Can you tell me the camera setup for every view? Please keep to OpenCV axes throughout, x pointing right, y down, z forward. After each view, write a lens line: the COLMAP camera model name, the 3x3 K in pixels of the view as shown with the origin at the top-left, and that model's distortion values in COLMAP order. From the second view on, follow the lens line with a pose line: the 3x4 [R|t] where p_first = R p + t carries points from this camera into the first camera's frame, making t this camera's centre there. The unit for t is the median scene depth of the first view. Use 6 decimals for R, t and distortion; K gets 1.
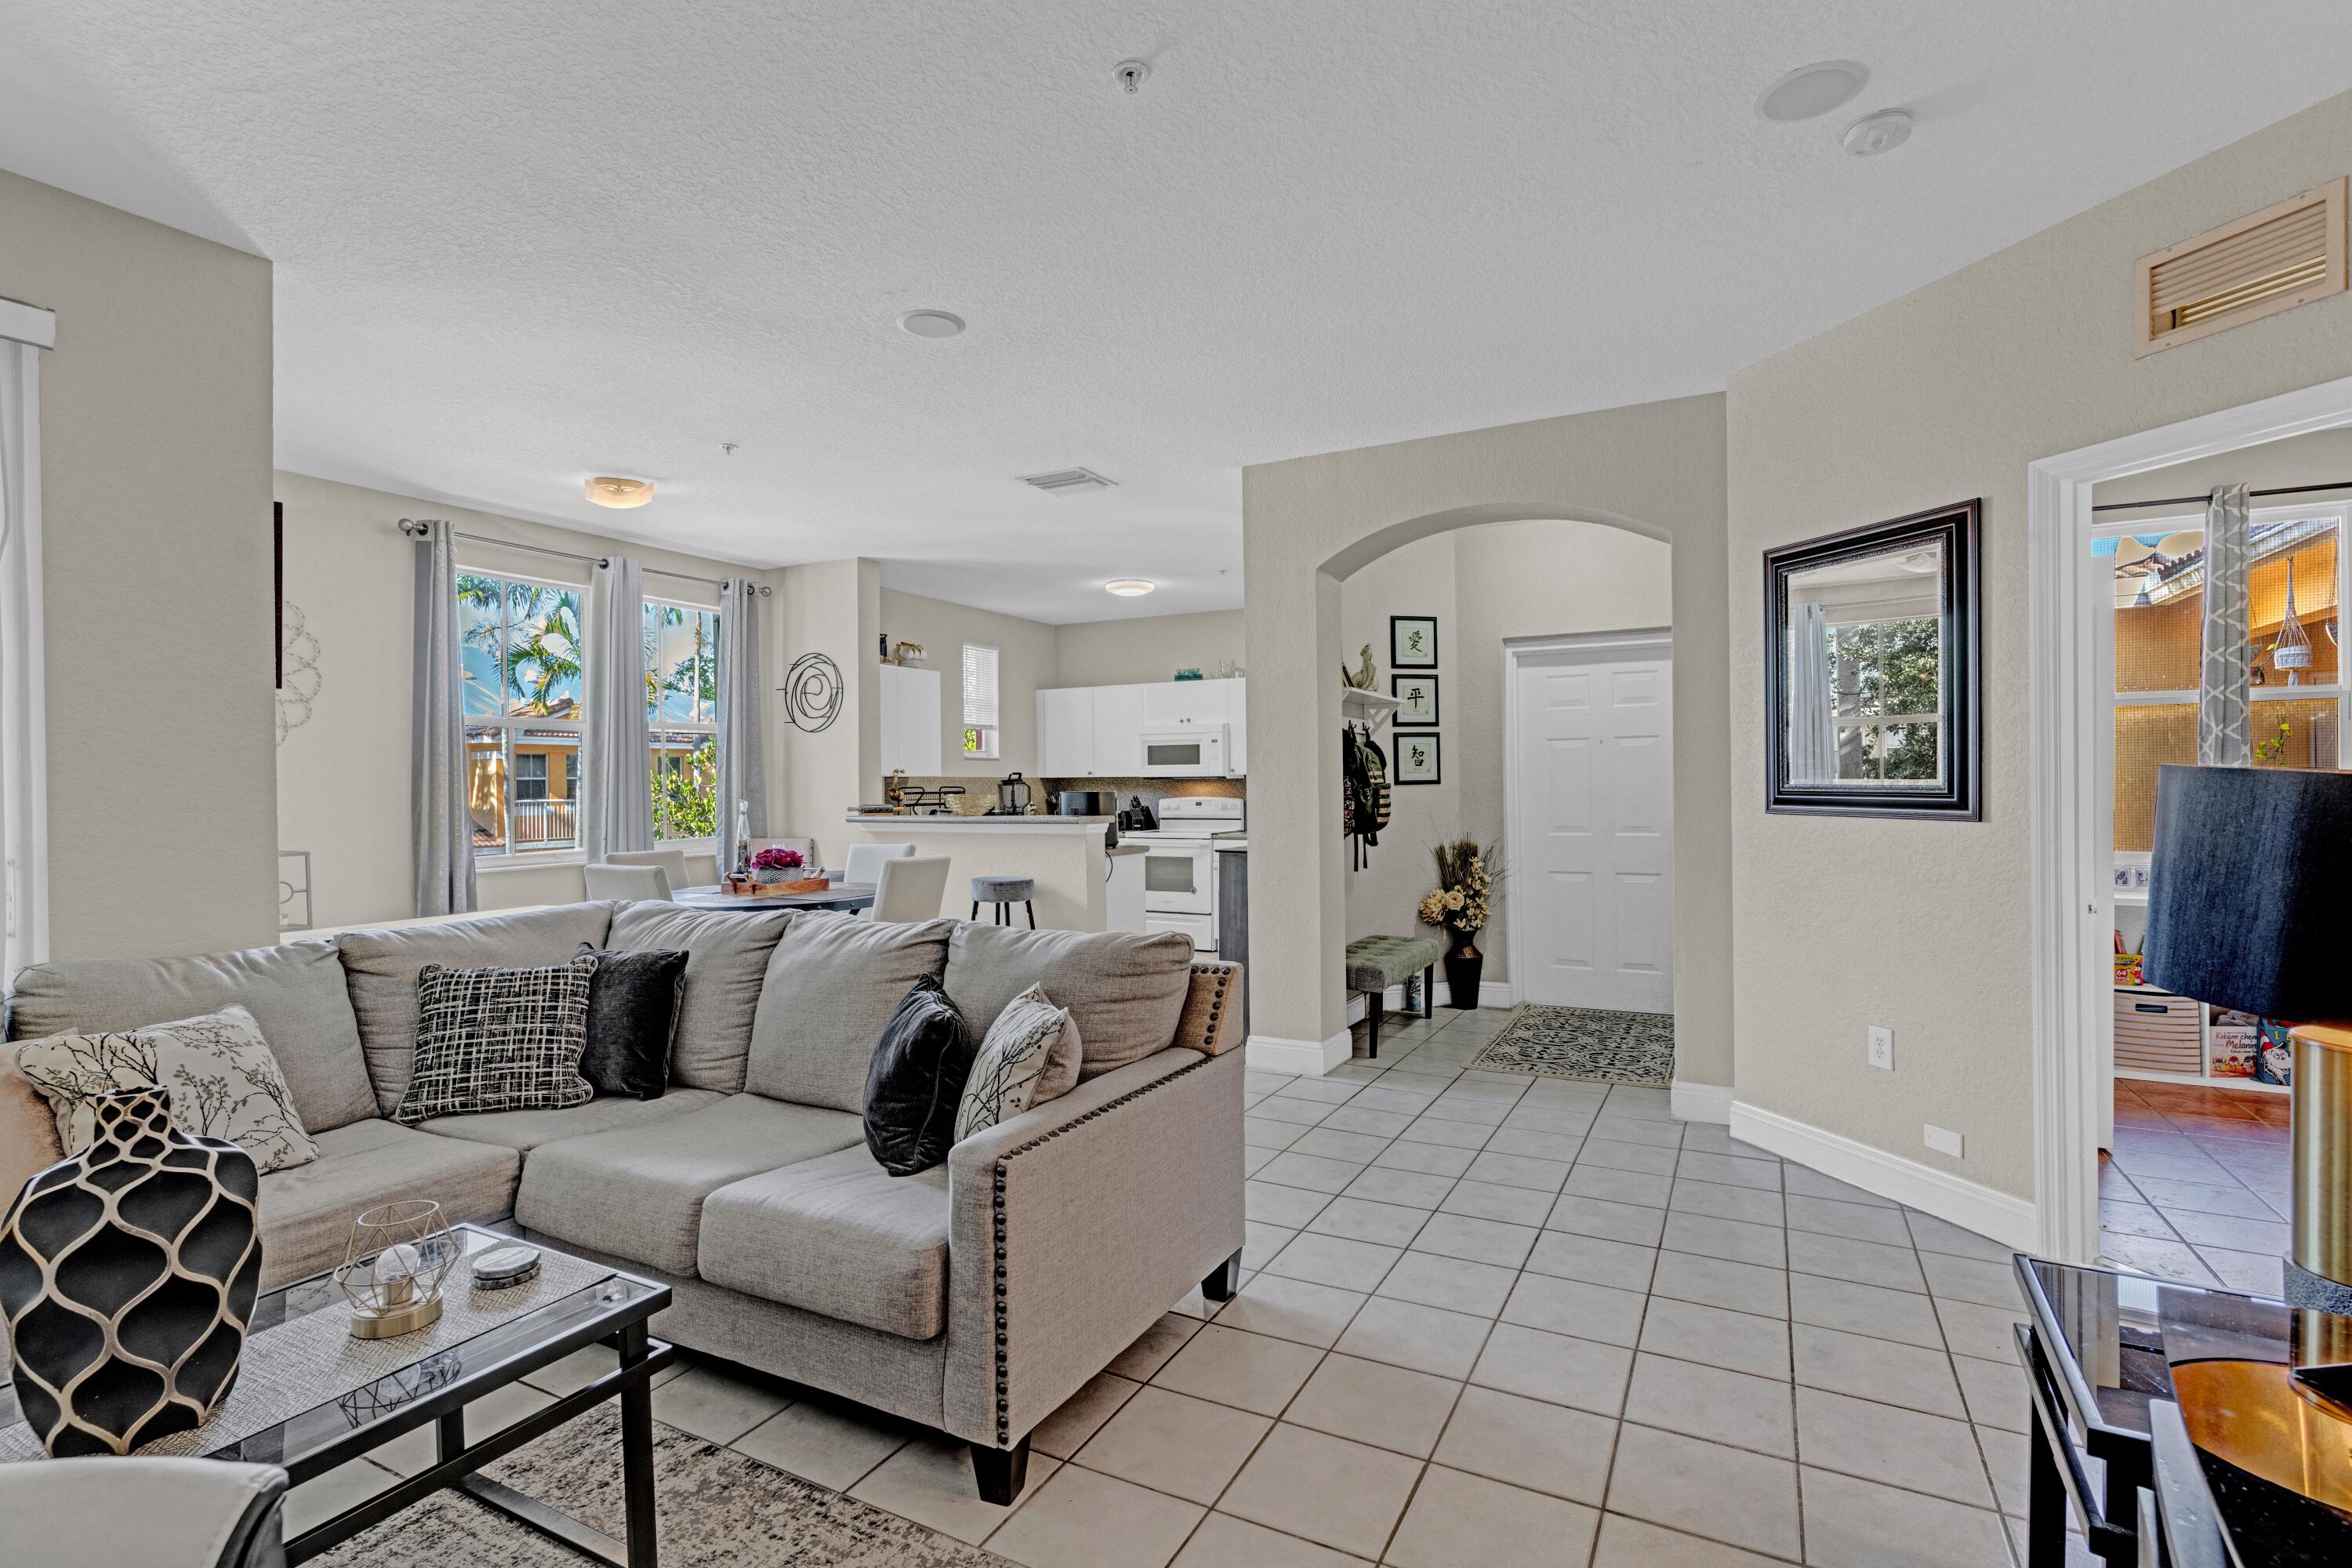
lens RADIAL K [[1121.8, 0, 1167.0], [0, 1121.8, 801.1], [0, 0, 1]] dist [0.003221, -0.001186]
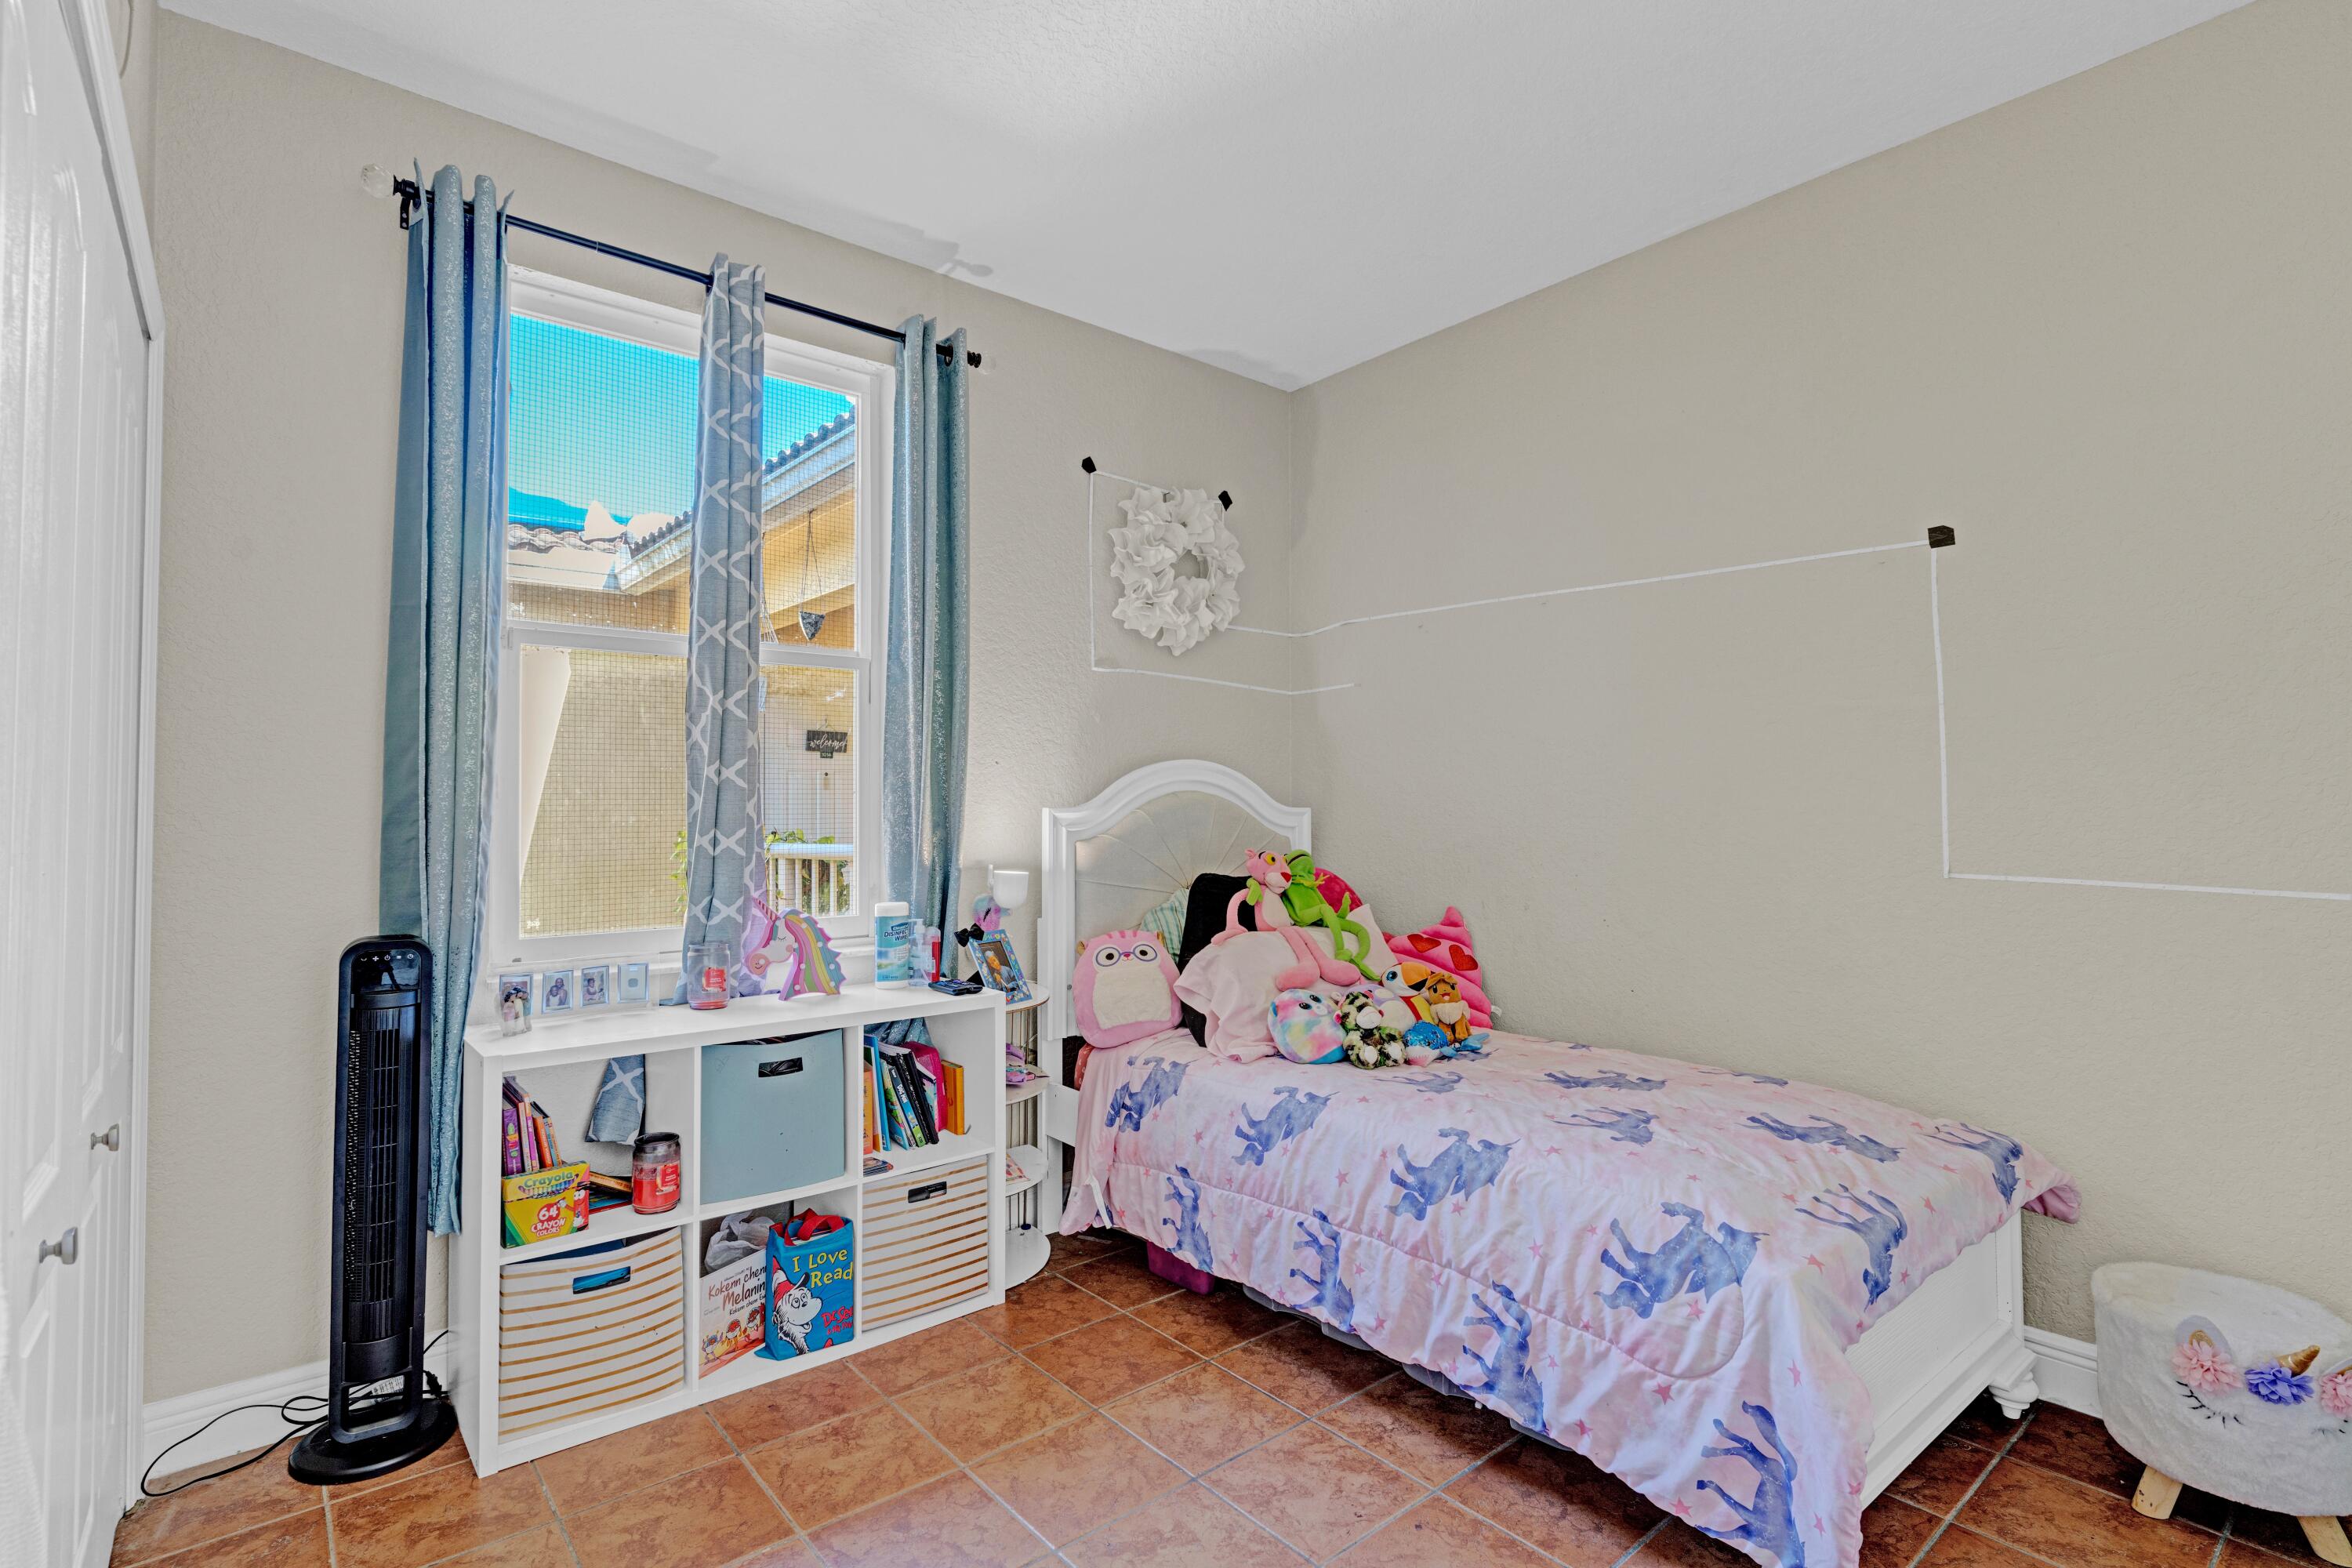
lens RADIAL K [[1121.8, 0, 1161.9], [0, 1121.8, 774.2], [0, 0, 1]] dist [0.003221, -0.001186]
pose [[0.391191, 0.037202, 0.919557, 0.528071], [0.004297, 0.999098, -0.042248, -0.004152], [-0.920300, 0.020478, 0.390678, 0.597077]]
